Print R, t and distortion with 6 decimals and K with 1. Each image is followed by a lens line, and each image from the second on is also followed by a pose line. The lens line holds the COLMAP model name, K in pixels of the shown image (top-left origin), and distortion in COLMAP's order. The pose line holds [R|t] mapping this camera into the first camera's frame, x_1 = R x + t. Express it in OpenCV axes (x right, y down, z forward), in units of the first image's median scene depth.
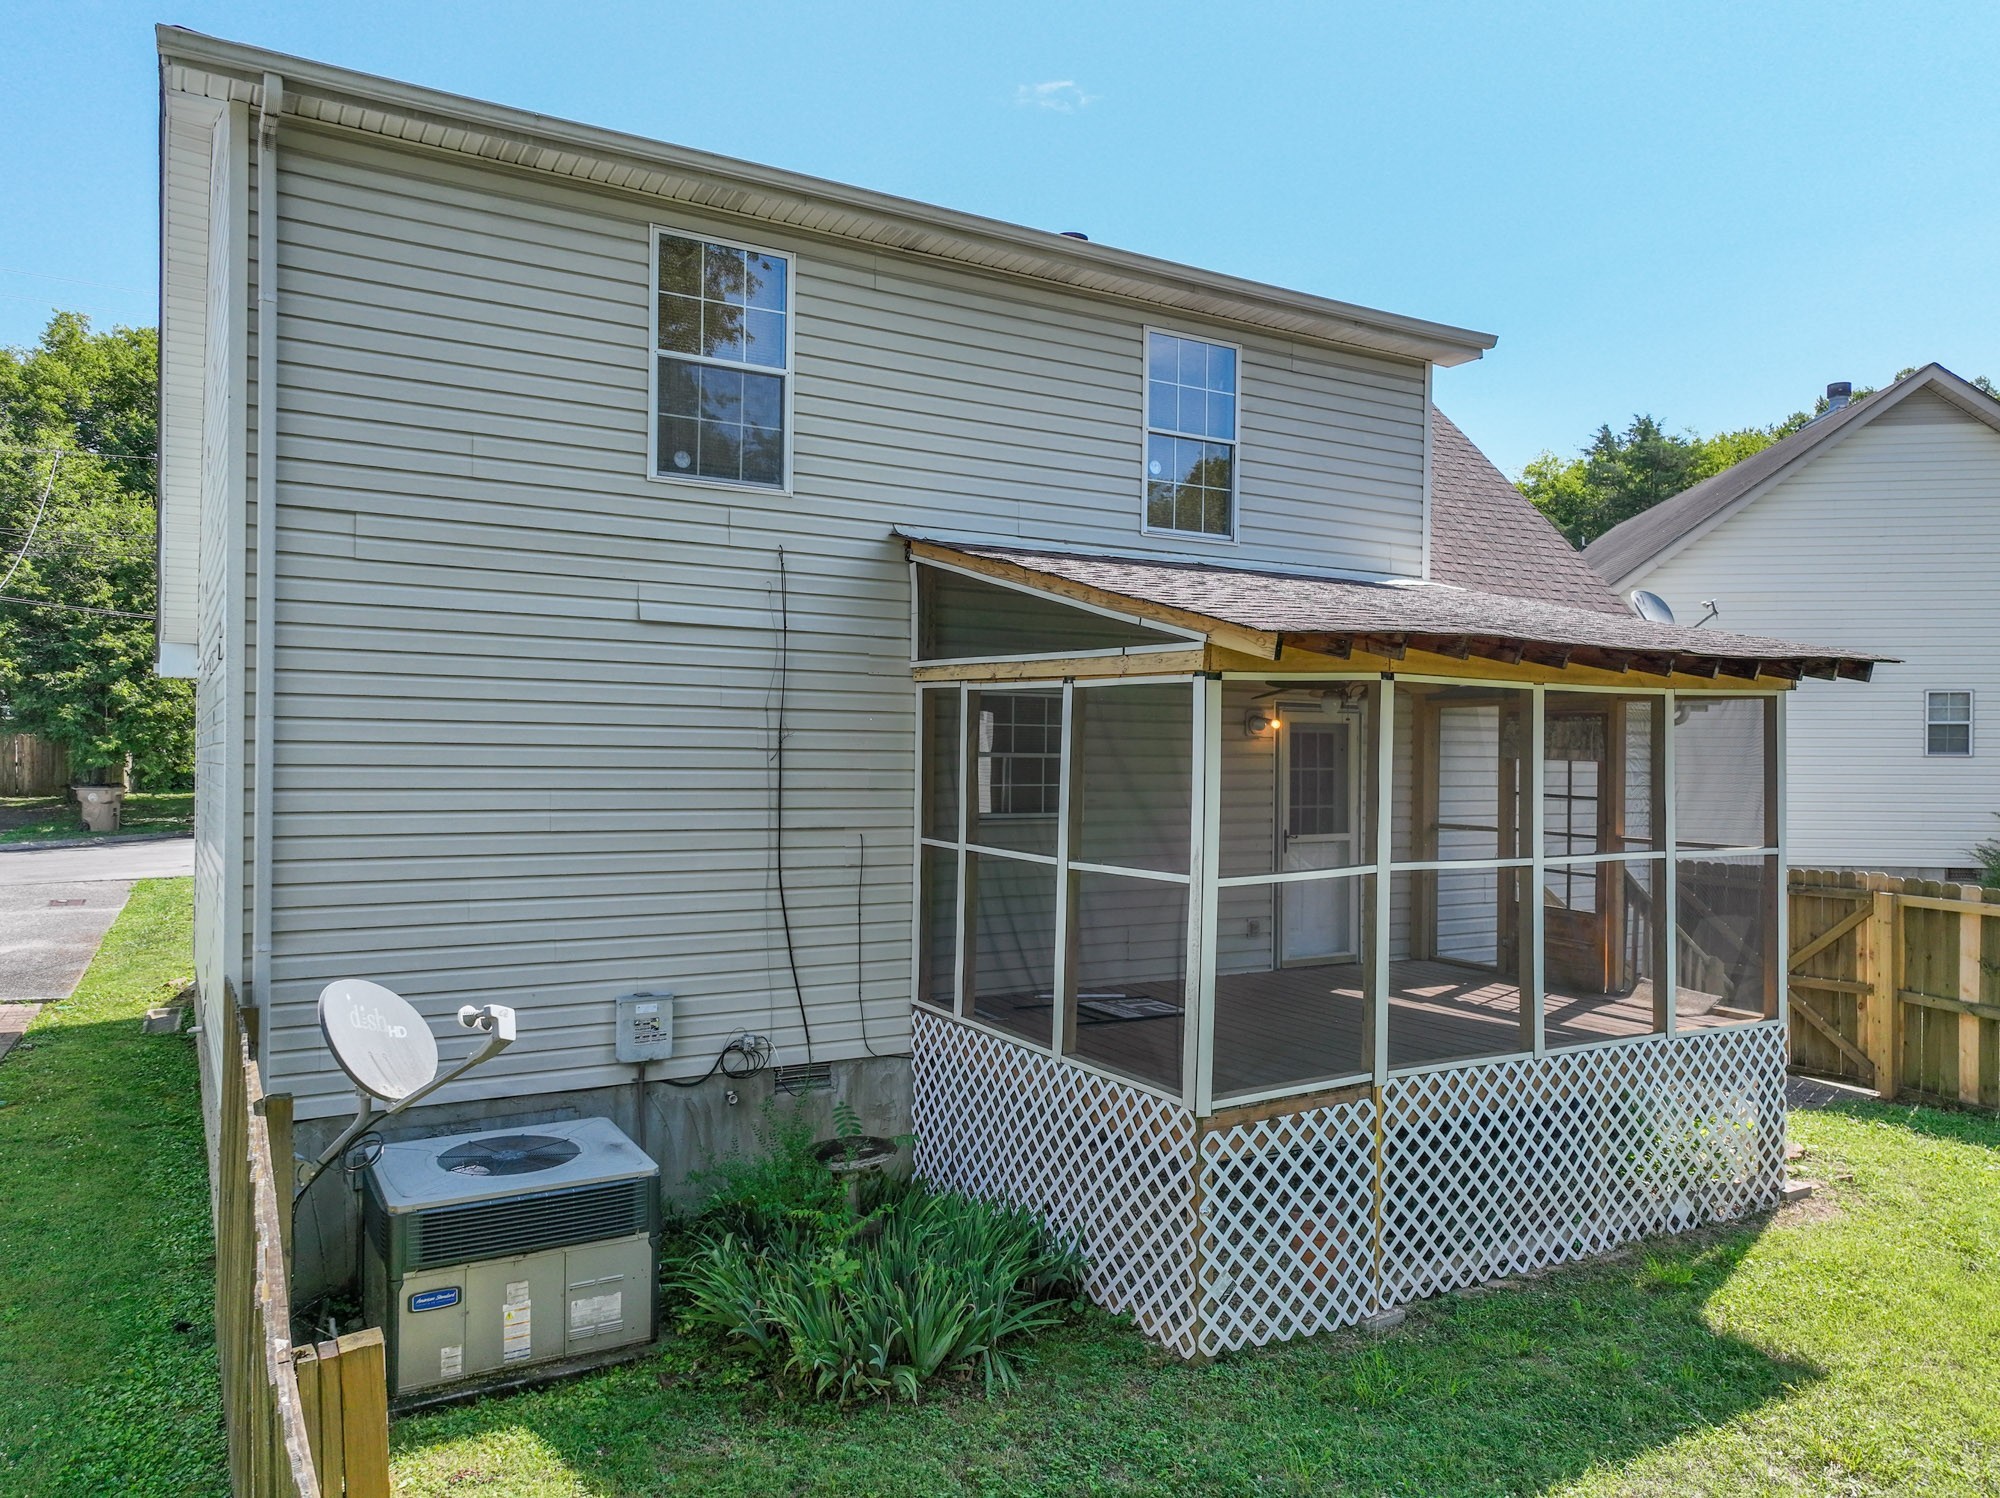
lens RADIAL K [[1389.3, 0, 999.8], [0, 1389.3, 756.5], [0, 0, 1]] dist [0.001279, 0.015028]
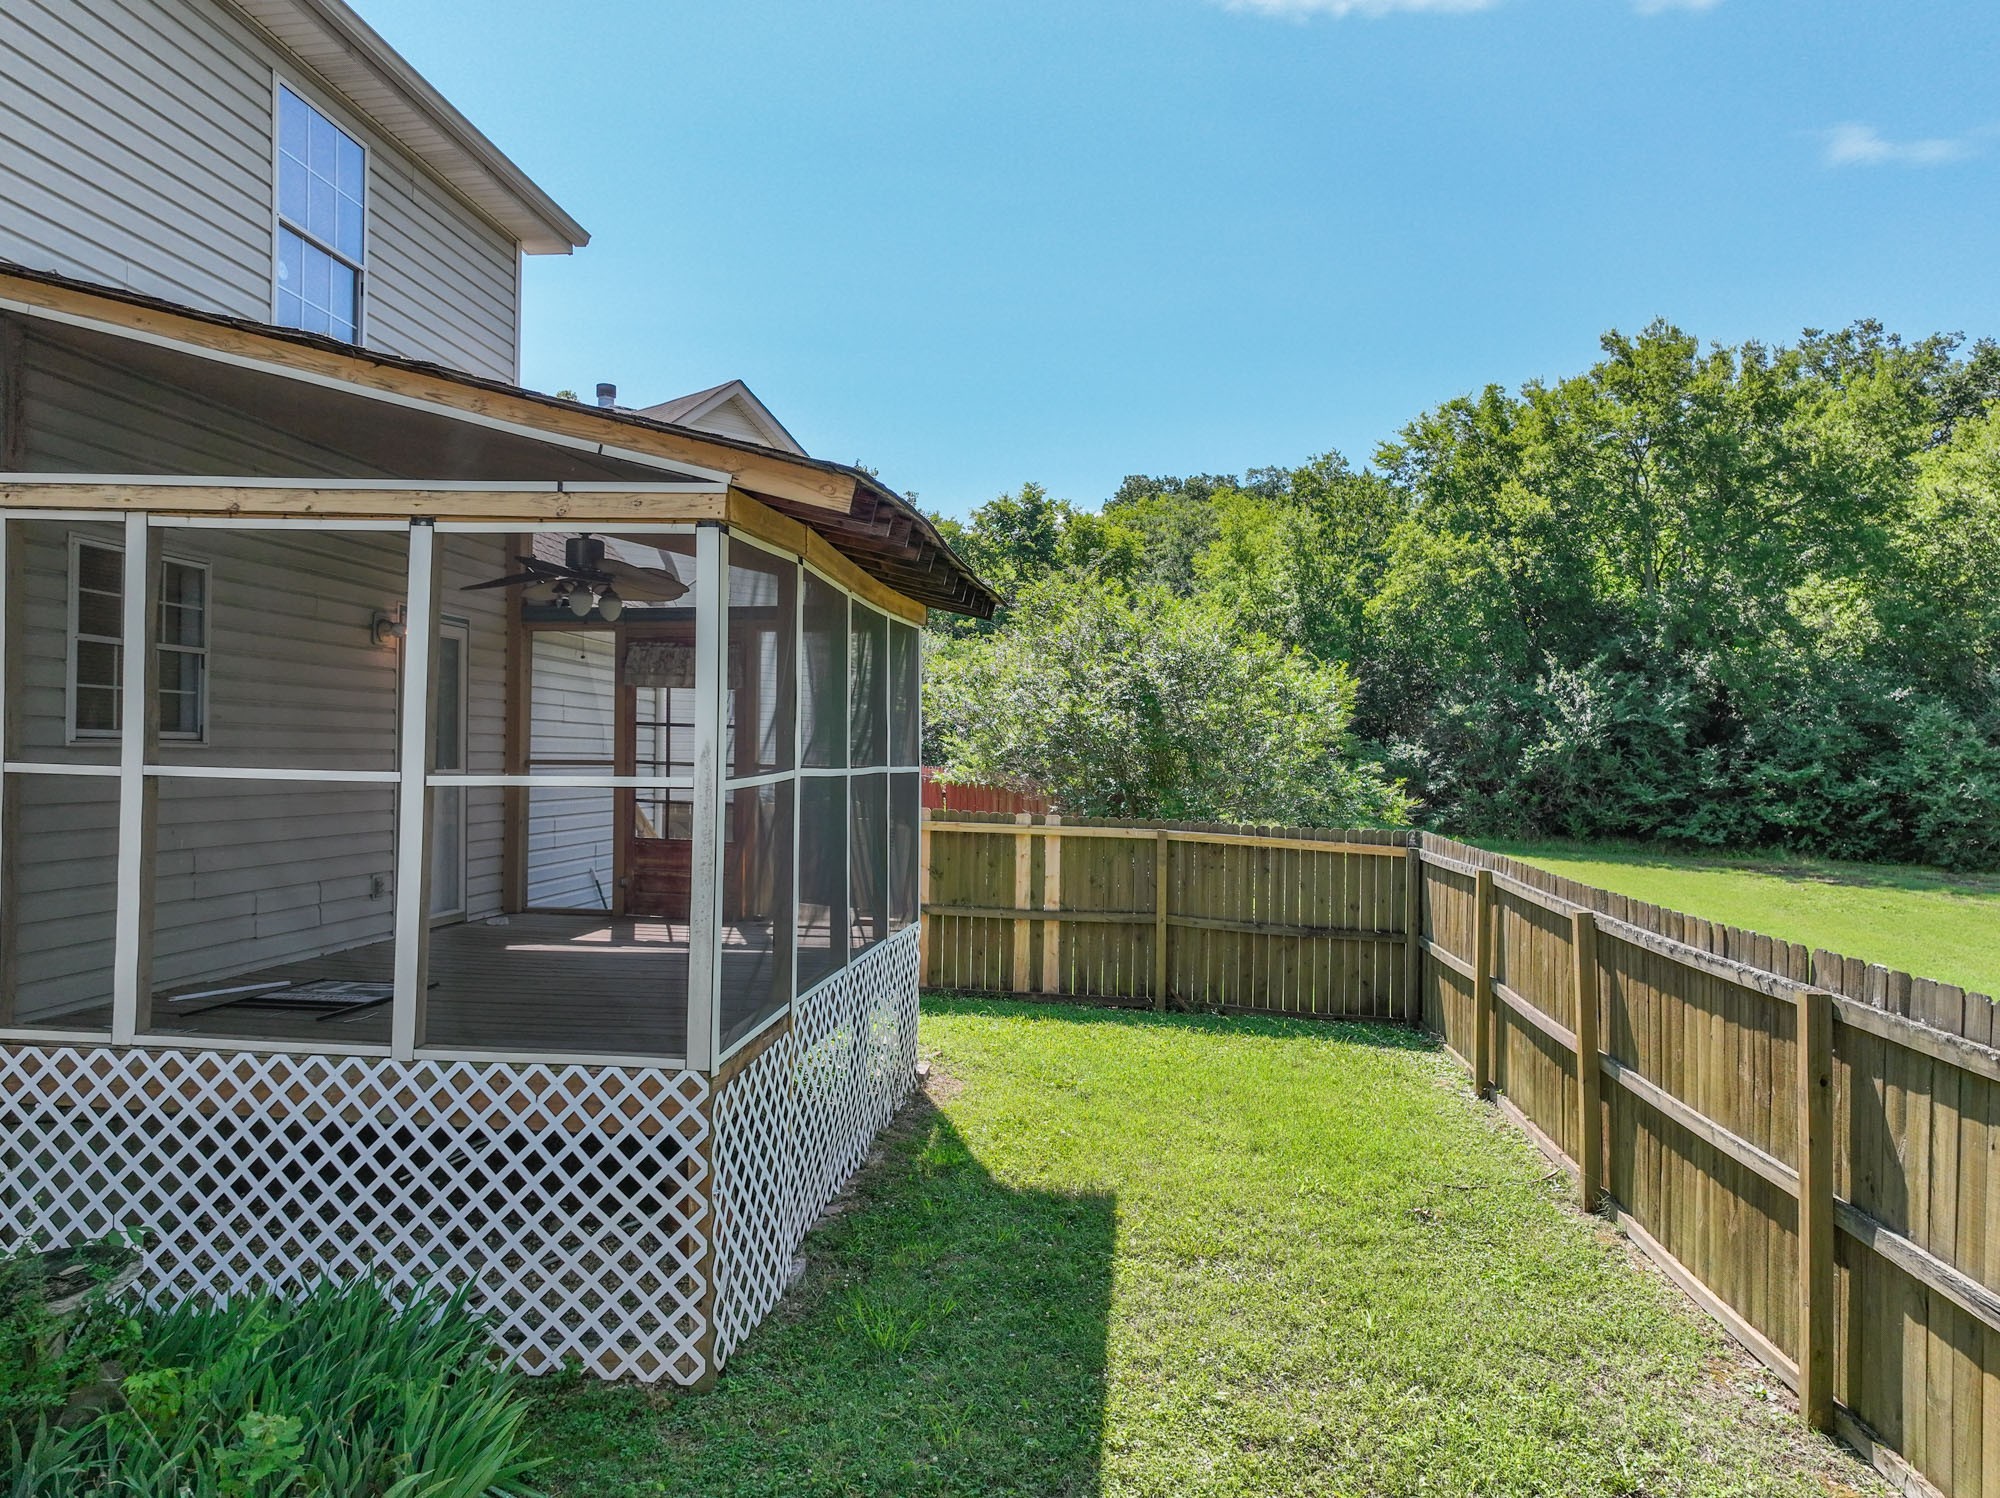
lens RADIAL K [[1389.3, 0, 998.6], [0, 1389.3, 760.2], [0, 0, 1]] dist [0.001279, 0.015028]
pose [[0.601344, -0.004266, 0.798979, -0.352352], [-0.005598, 0.999939, 0.009552, 0.060603], [-0.798970, -0.010217, 0.601284, 0.345094]]
